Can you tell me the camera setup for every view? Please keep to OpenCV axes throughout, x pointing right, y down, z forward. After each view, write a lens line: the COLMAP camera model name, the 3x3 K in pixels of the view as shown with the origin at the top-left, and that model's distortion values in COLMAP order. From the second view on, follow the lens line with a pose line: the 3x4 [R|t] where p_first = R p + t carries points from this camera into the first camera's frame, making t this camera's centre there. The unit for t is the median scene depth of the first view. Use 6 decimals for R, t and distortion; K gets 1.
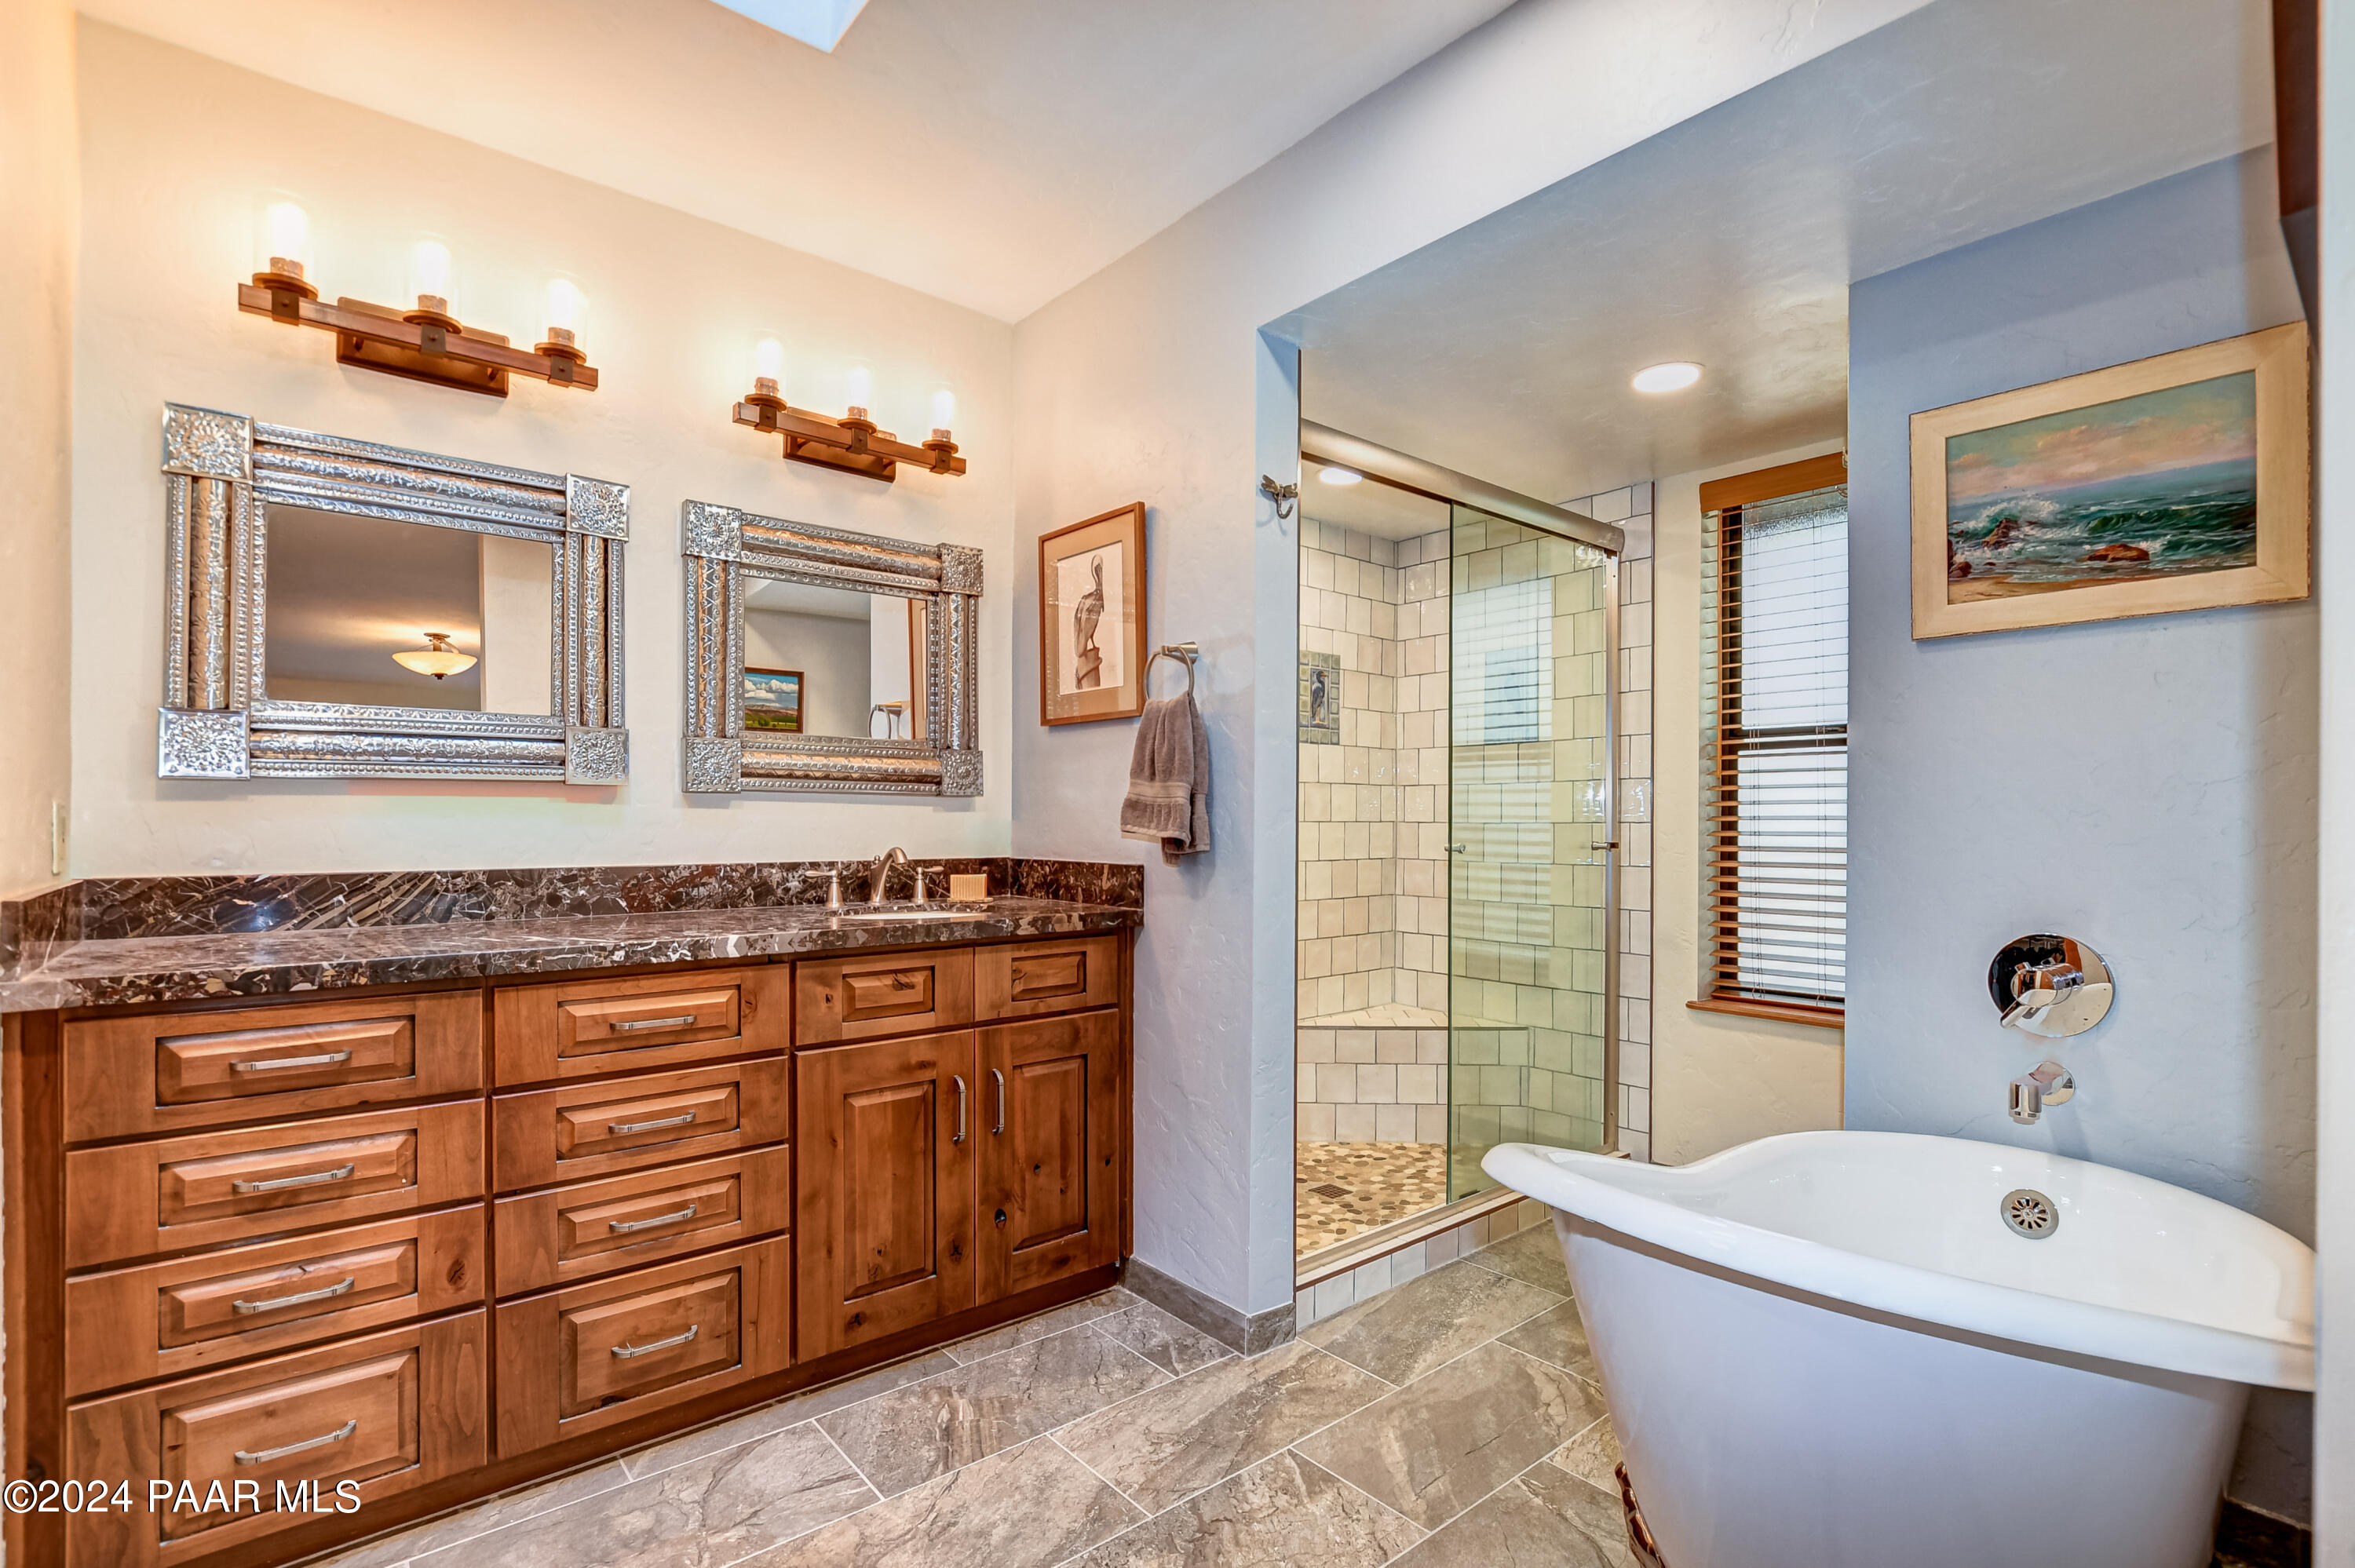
lens RADIAL K [[1067.6, 0, 1181.4], [0, 1067.6, 811.1], [0, 0, 1]] dist [-0.026083, 0.007099]
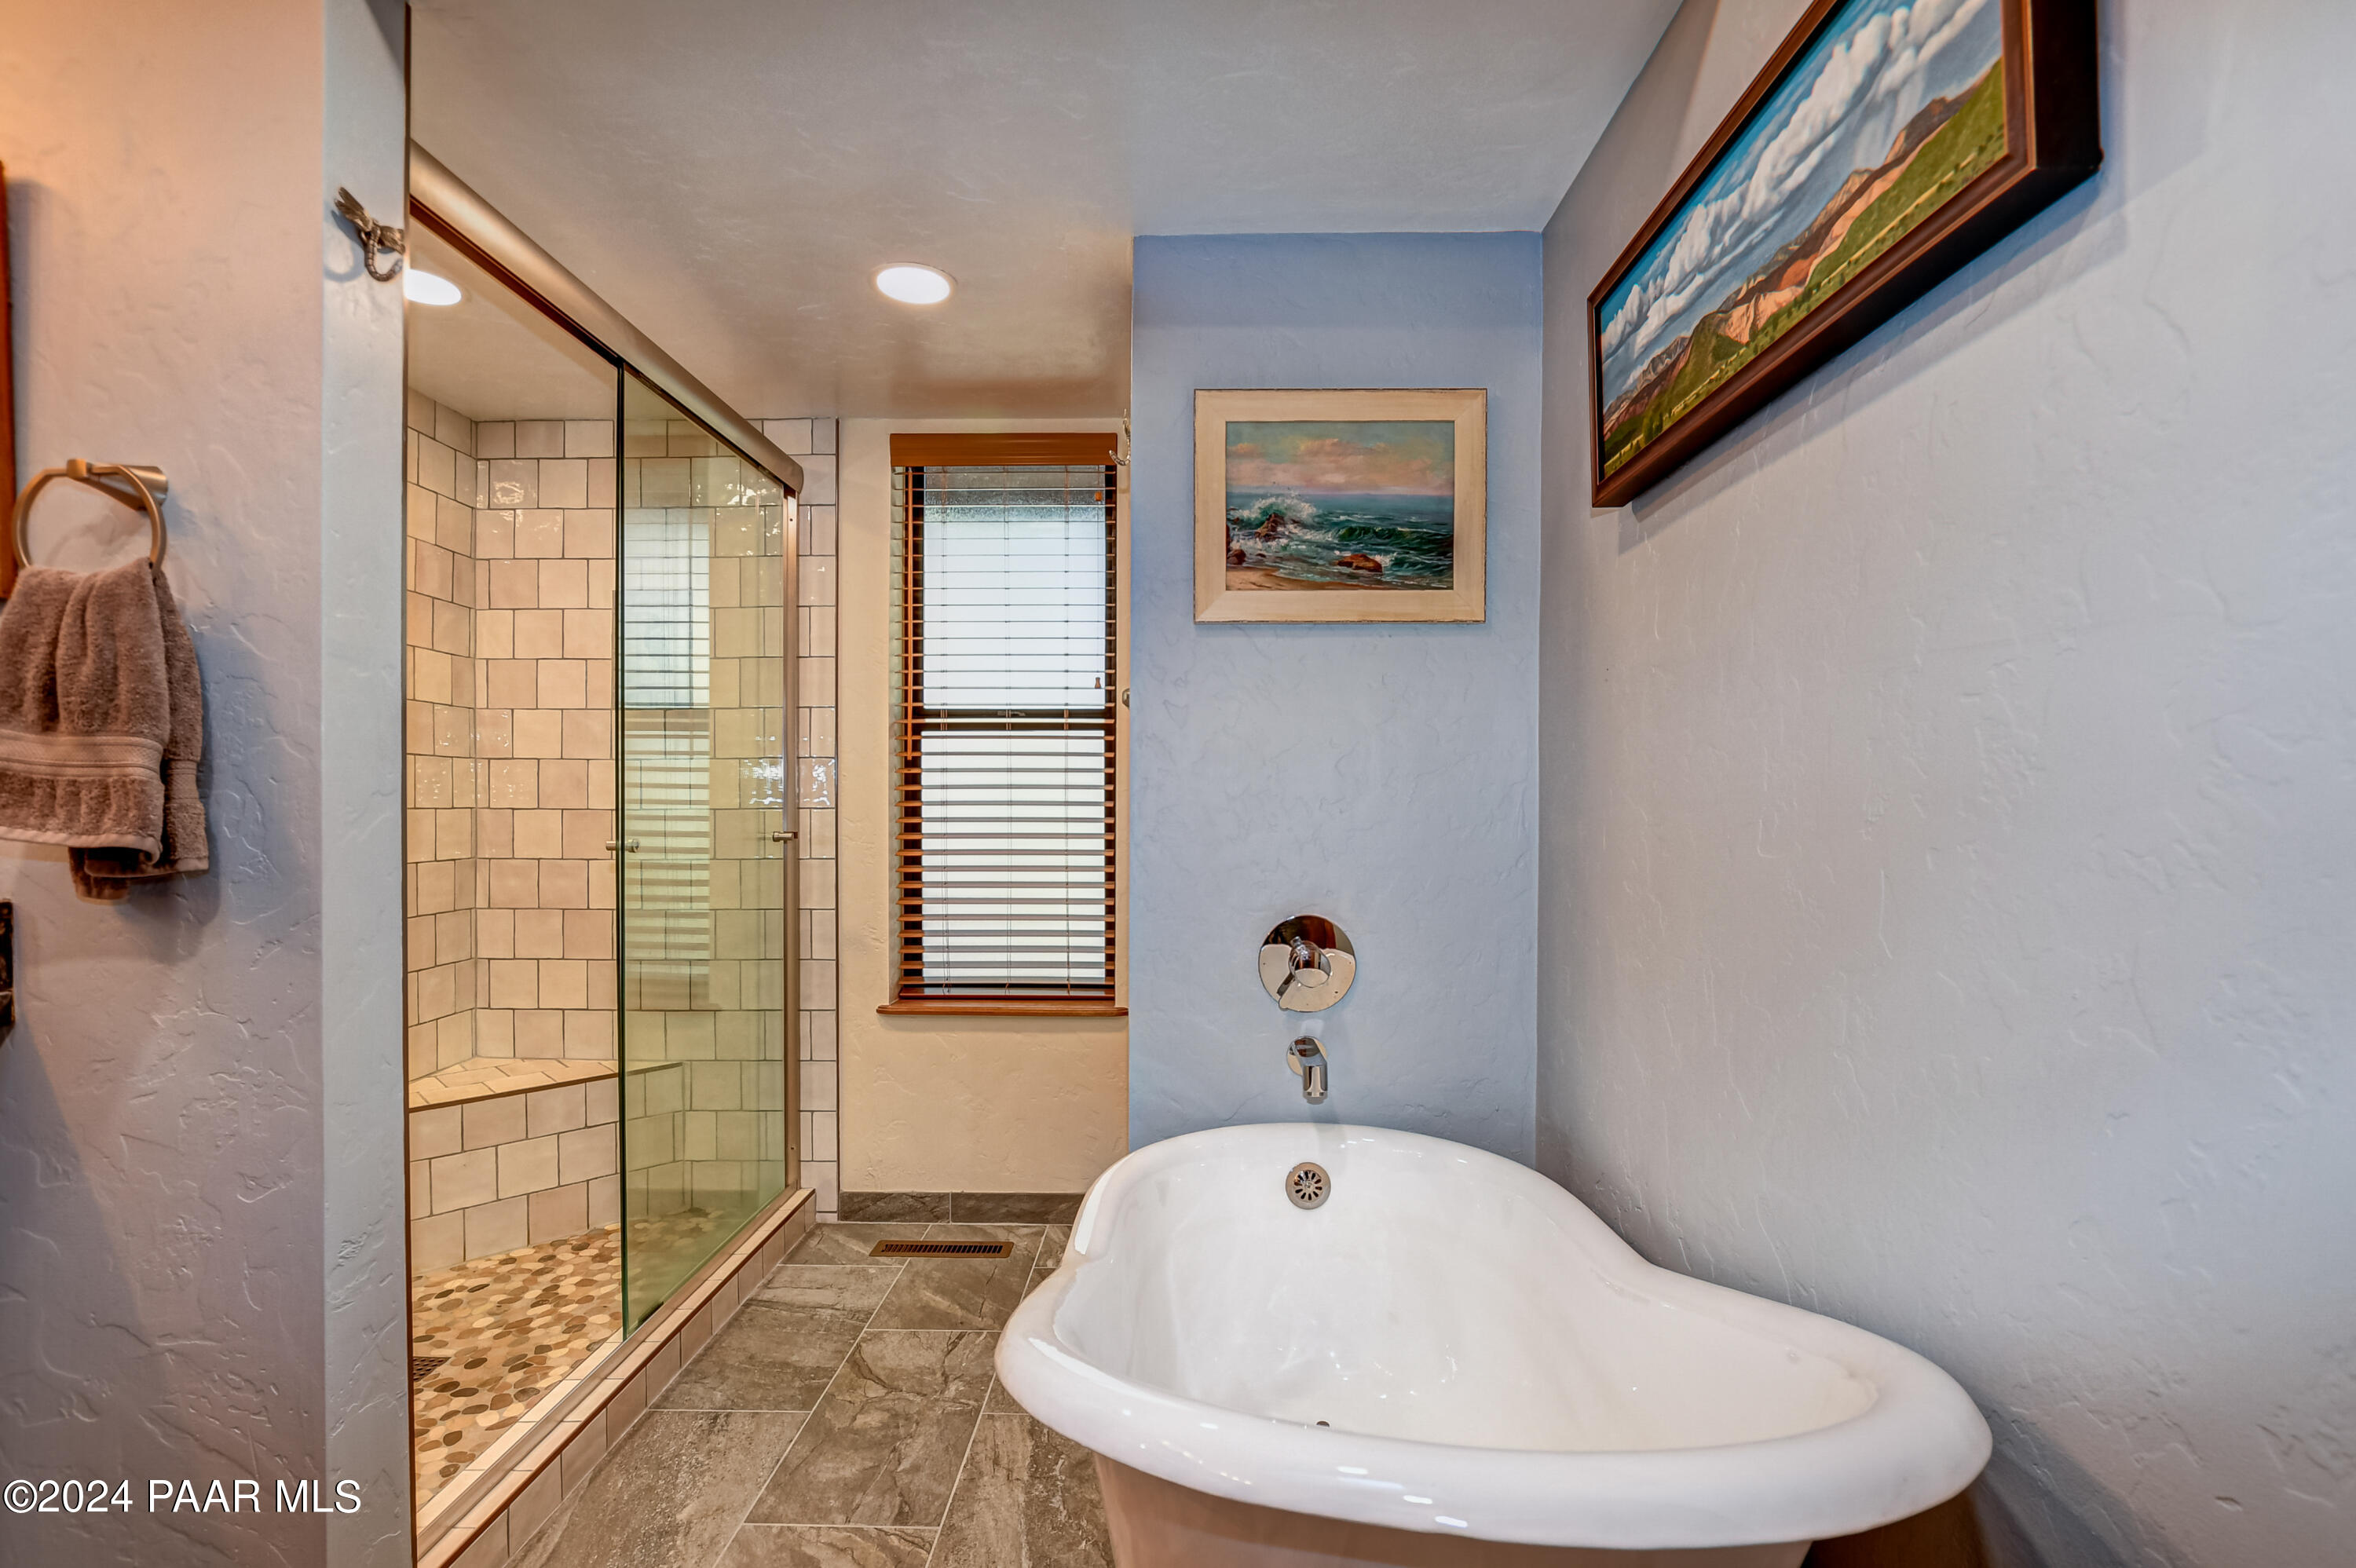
lens RADIAL K [[1068.1, 0, 1181.9], [0, 1068.1, 811.1], [0, 0, 1]] dist [-0.026083, 0.007099]
pose [[0.655382, -0.007538, 0.755260, -0.038190], [-0.005209, 0.999881, 0.014500, -0.001264], [-0.755280, -0.013437, 0.655265, 0.230403]]
